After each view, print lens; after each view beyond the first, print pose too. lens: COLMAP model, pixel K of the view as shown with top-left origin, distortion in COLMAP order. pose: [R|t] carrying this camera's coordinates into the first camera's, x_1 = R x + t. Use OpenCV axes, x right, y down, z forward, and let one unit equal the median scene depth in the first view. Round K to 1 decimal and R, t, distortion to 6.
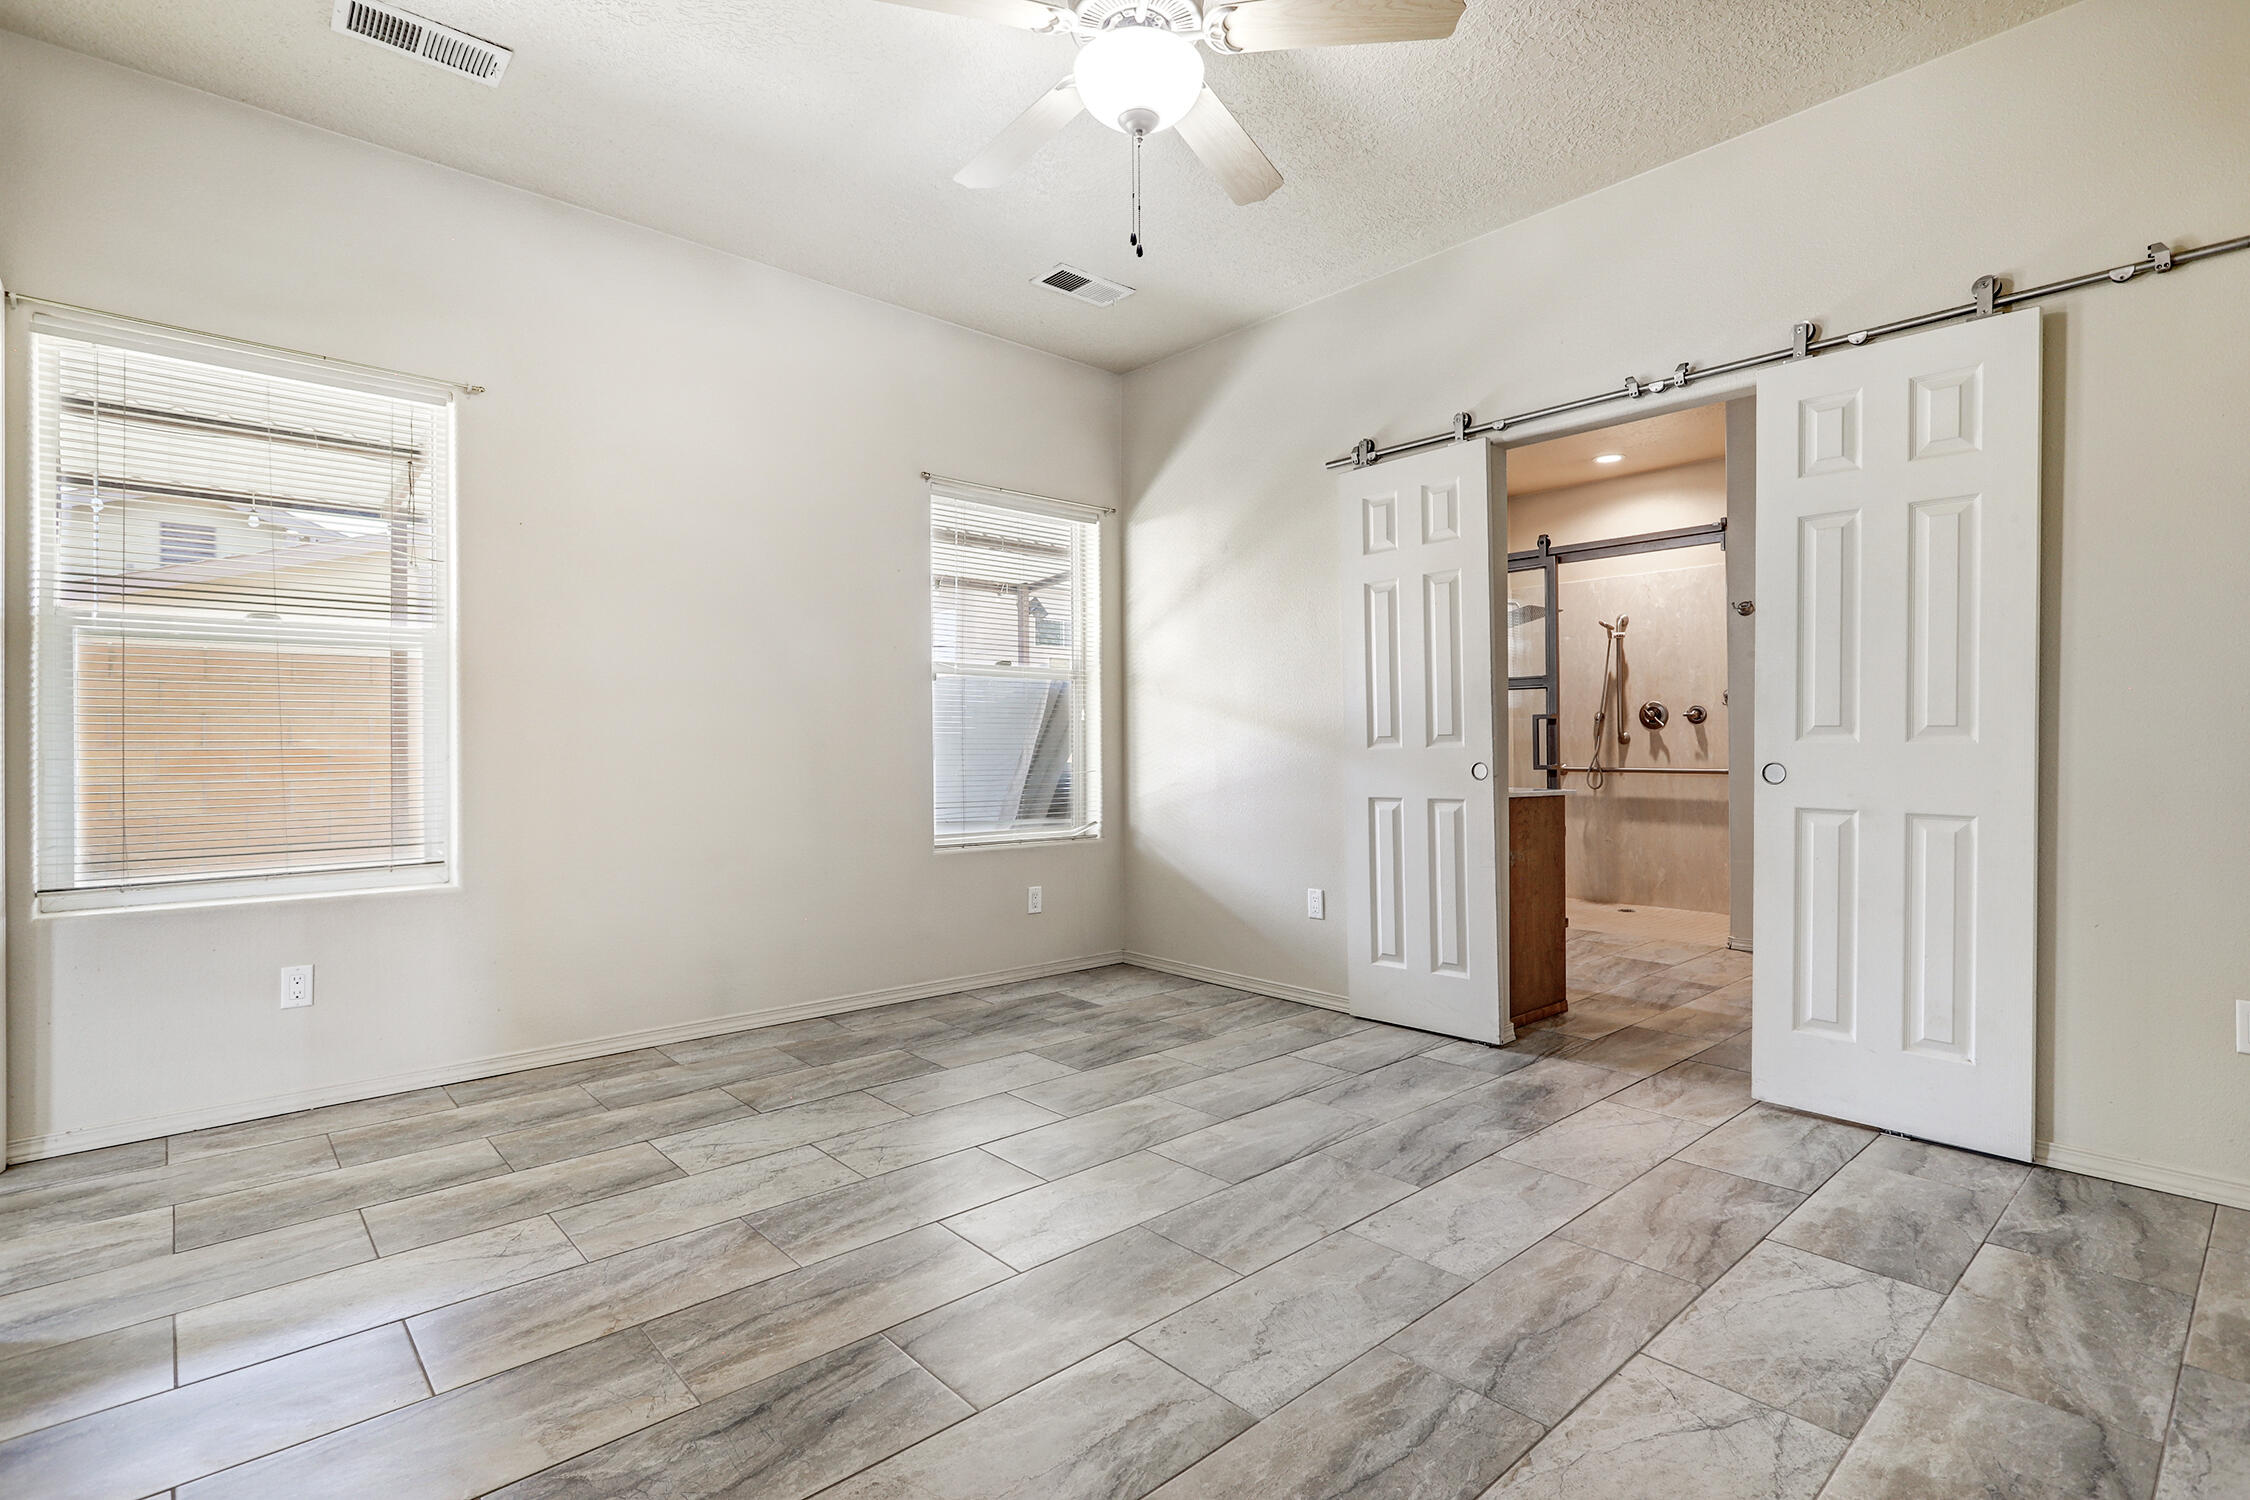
lens RADIAL K [[1065.3, 0, 1109.8], [0, 1065.3, 746.4], [0, 0, 1]] dist [-0.009172, 0.002244]
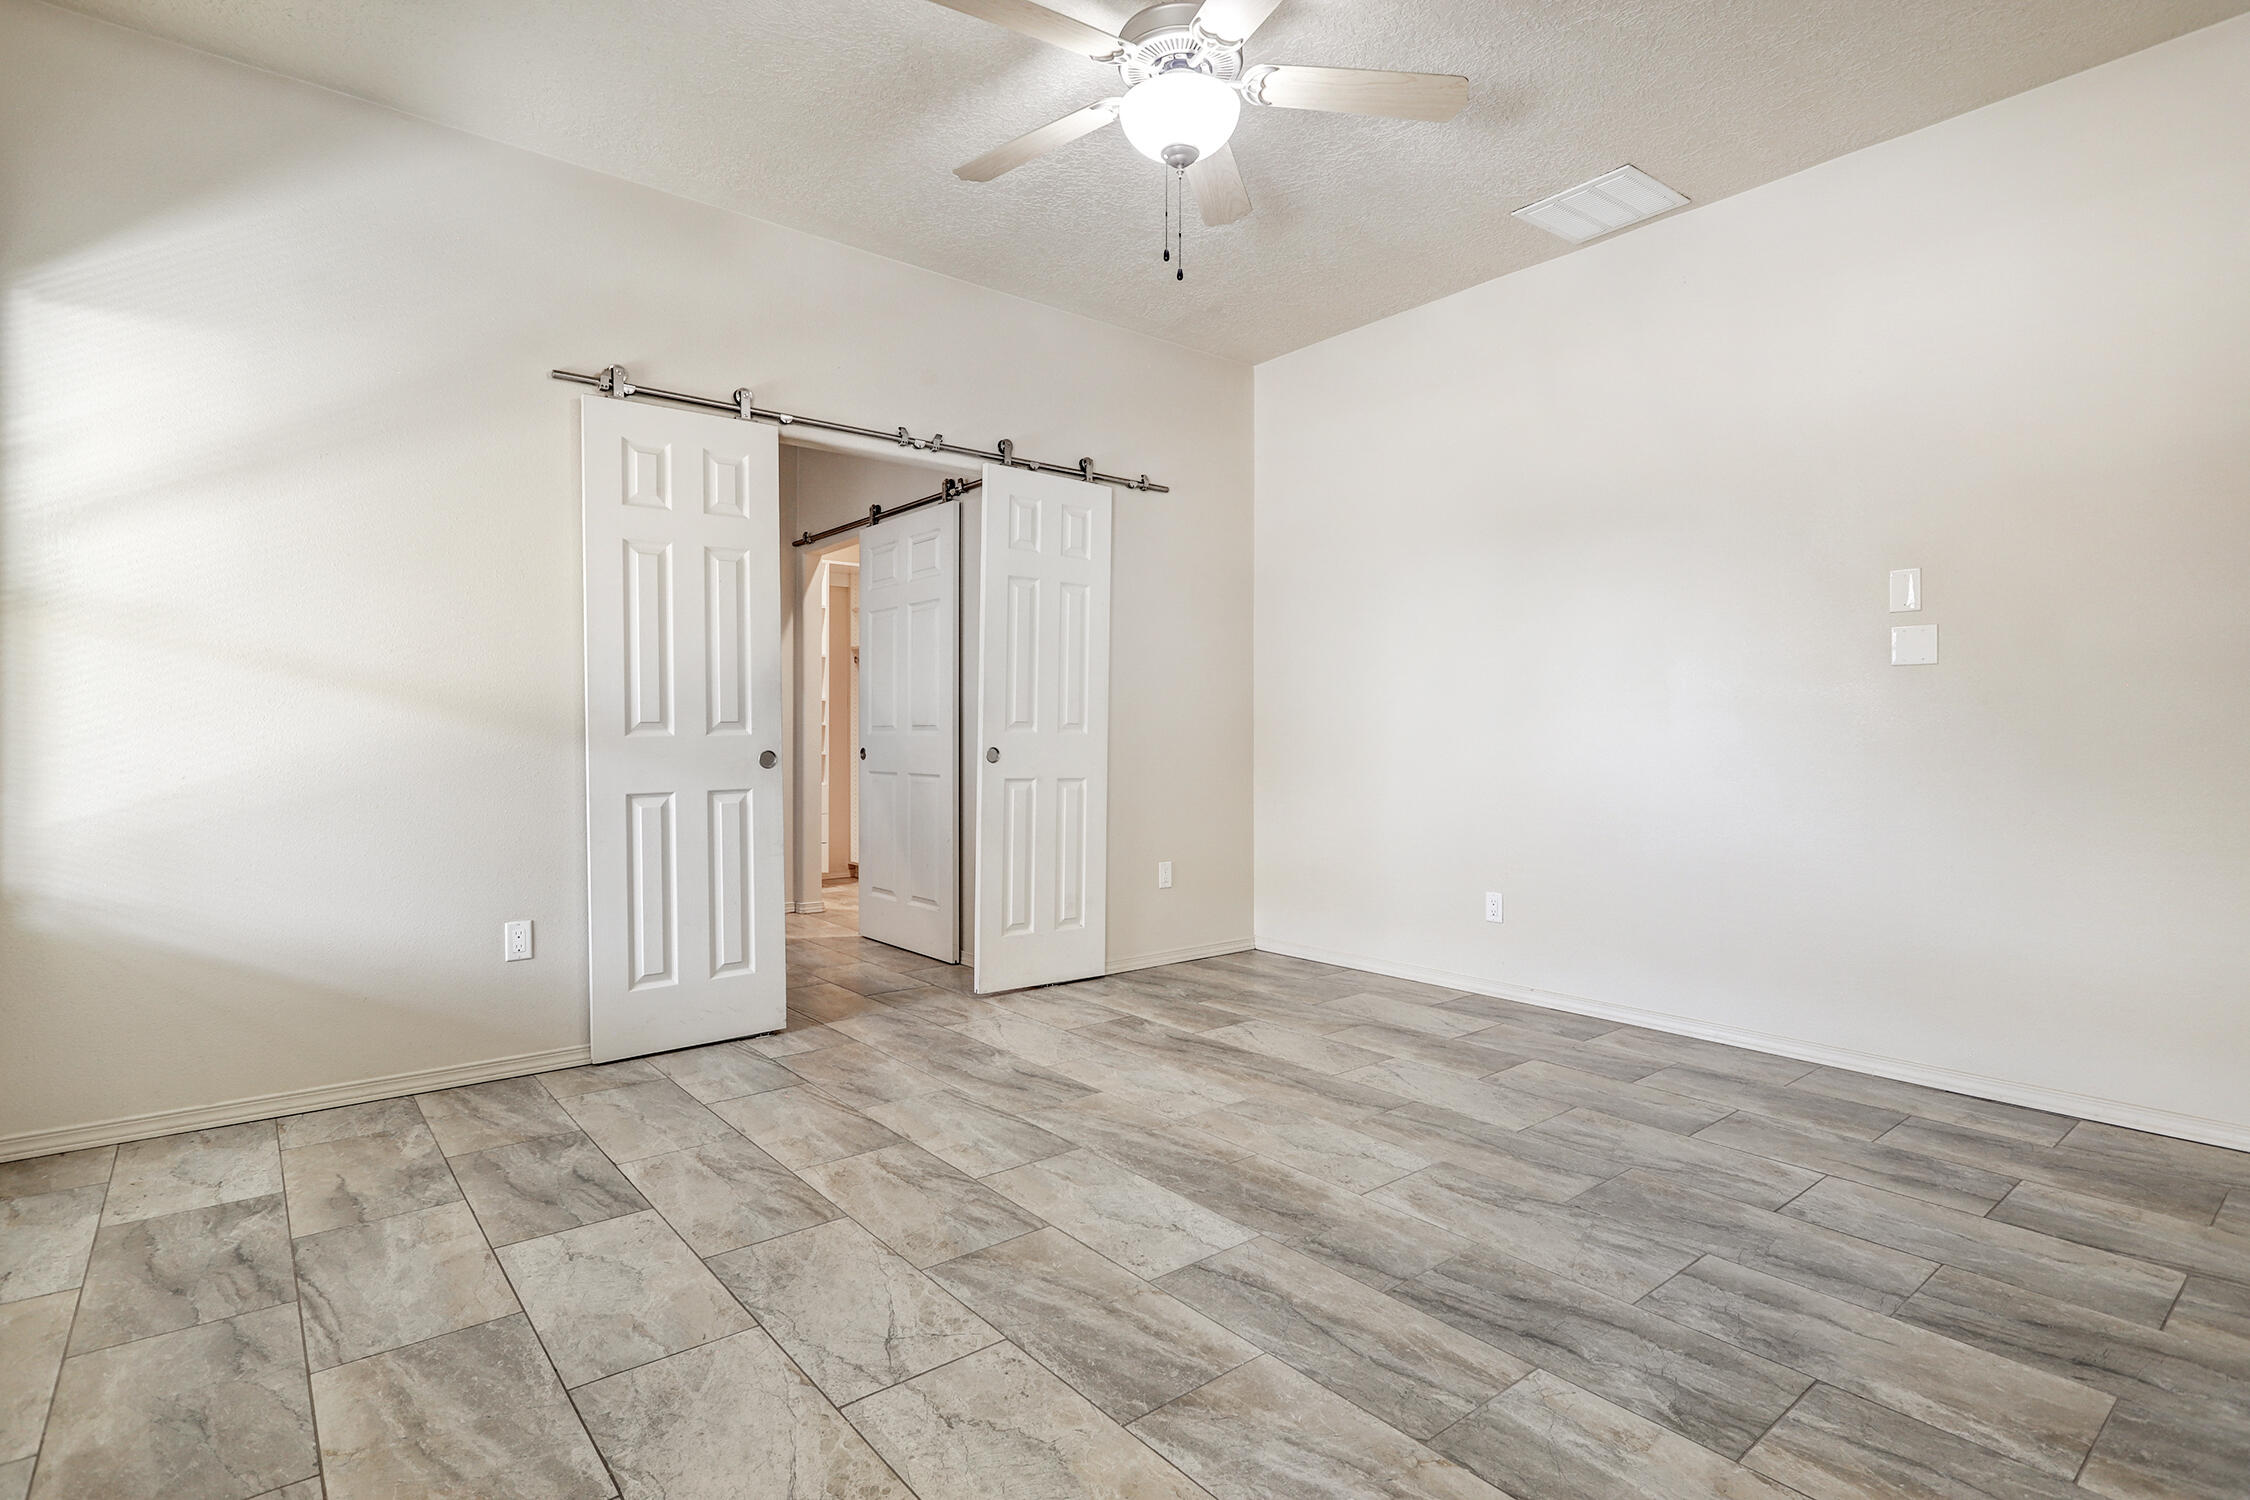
lens RADIAL K [[1124.0, 0, 1131.9], [0, 1124.0, 732.0], [0, 0, 1]] dist [-0.012894, 0.002995]
pose [[0.030357, 0.006554, 0.999518, -0.841087], [-0.002890, 0.999975, -0.006469, 0.003902], [-0.999535, -0.002692, 0.030375, 0.768777]]
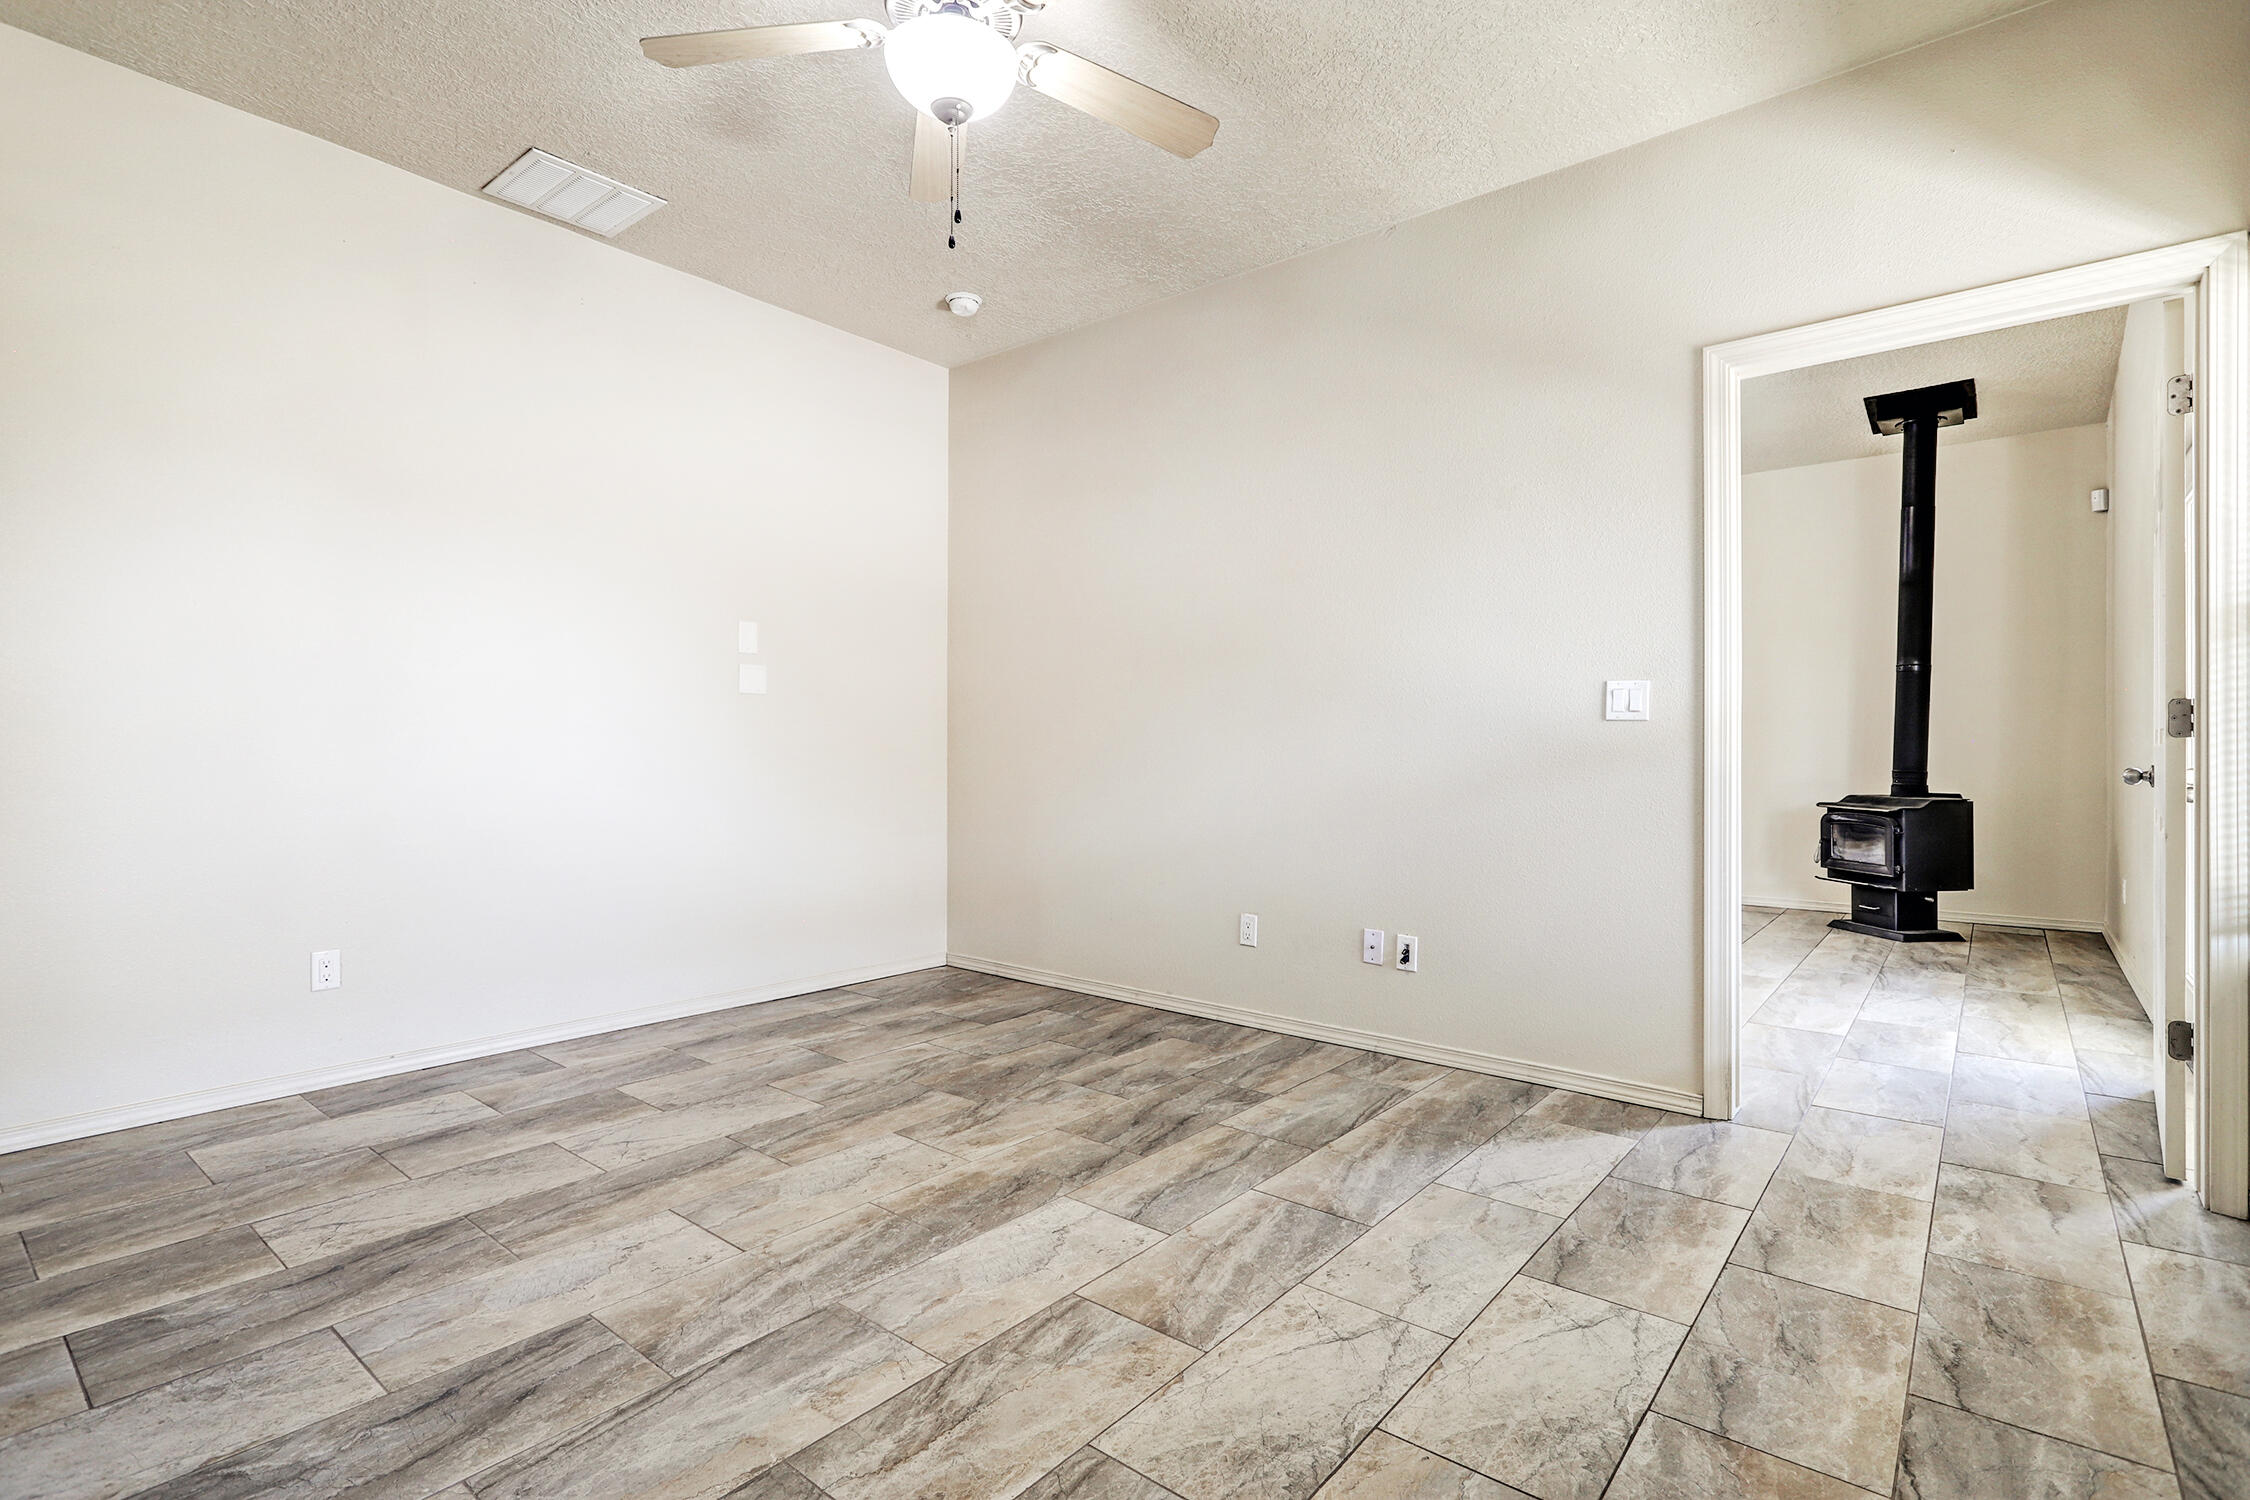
lens RADIAL K [[1065.3, 0, 1139.7], [0, 1065.3, 759.2], [0, 0, 1]] dist [-0.009172, 0.002244]
pose [[-0.983750, 0.001702, -0.179537, 0.030417], [0.000158, 0.999963, 0.008614, 0.002709], [0.179545, 0.008445, -0.983714, 1.518315]]
